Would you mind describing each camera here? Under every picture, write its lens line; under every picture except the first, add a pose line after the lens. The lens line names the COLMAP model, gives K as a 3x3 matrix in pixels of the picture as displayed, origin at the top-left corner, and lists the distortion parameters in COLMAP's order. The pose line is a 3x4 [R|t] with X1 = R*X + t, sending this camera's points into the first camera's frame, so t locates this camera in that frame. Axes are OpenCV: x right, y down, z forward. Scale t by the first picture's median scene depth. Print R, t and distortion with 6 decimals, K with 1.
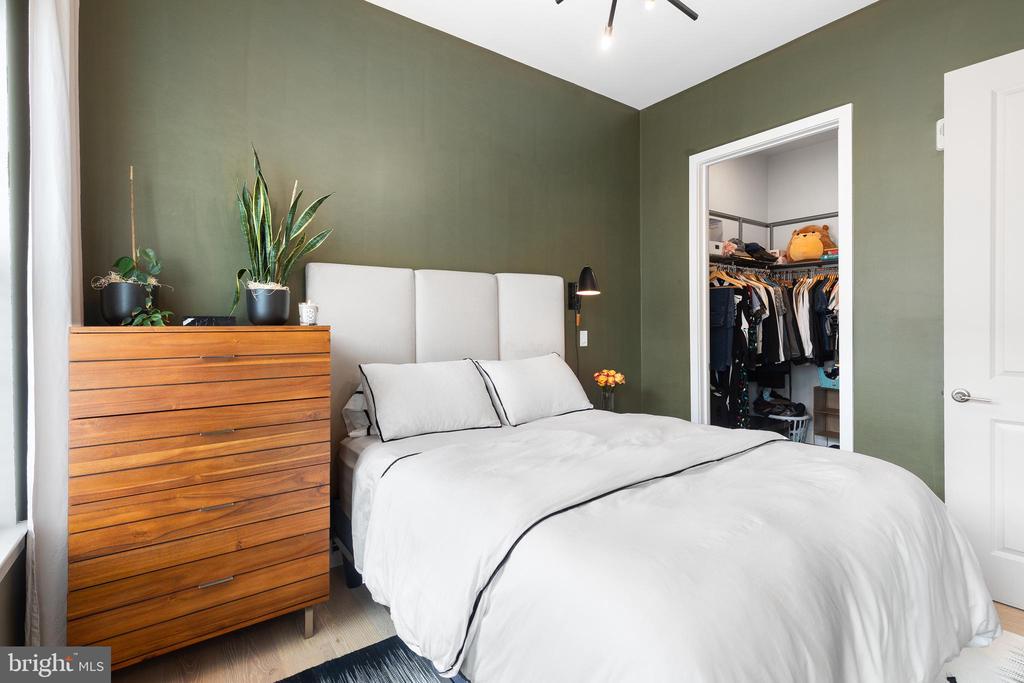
lens RADIAL K [[477.9, 0, 515.3], [0, 477.9, 339.2], [0, 0, 1]] dist [0.010947, 0.000091]
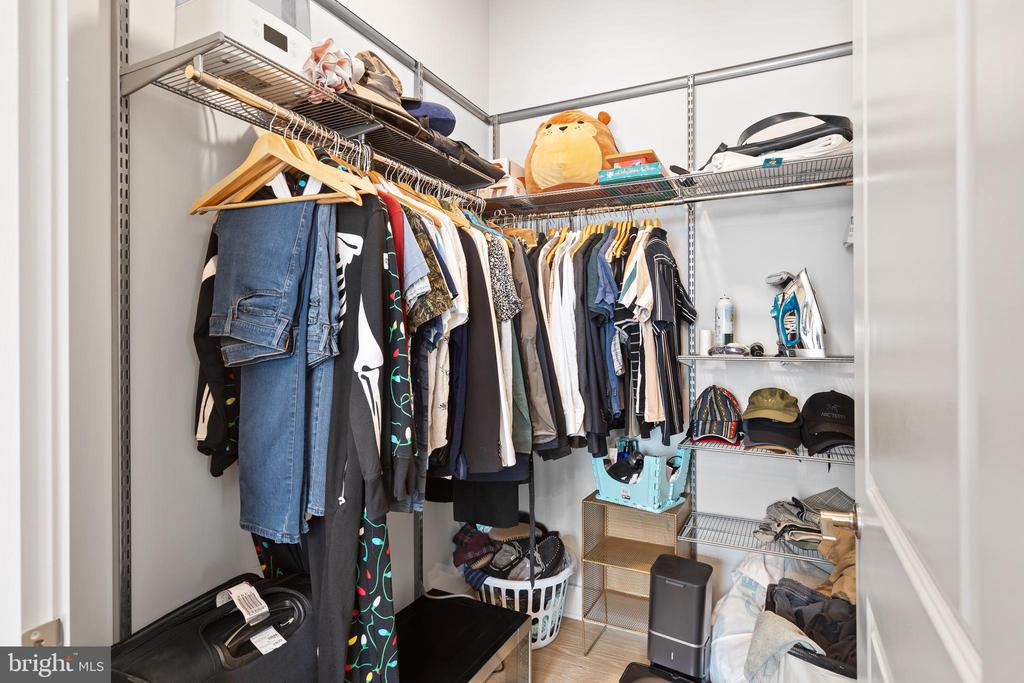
lens RADIAL K [[551.1, 0, 516.0], [0, 551.1, 328.9], [0, 0, 1]] dist [-0.002535, -0.000693]
pose [[0.885406, 0.017822, 0.464477, 0.386409], [-0.000484, 0.999299, -0.037421, -0.029305], [-0.464818, 0.032908, 0.884794, 0.666647]]
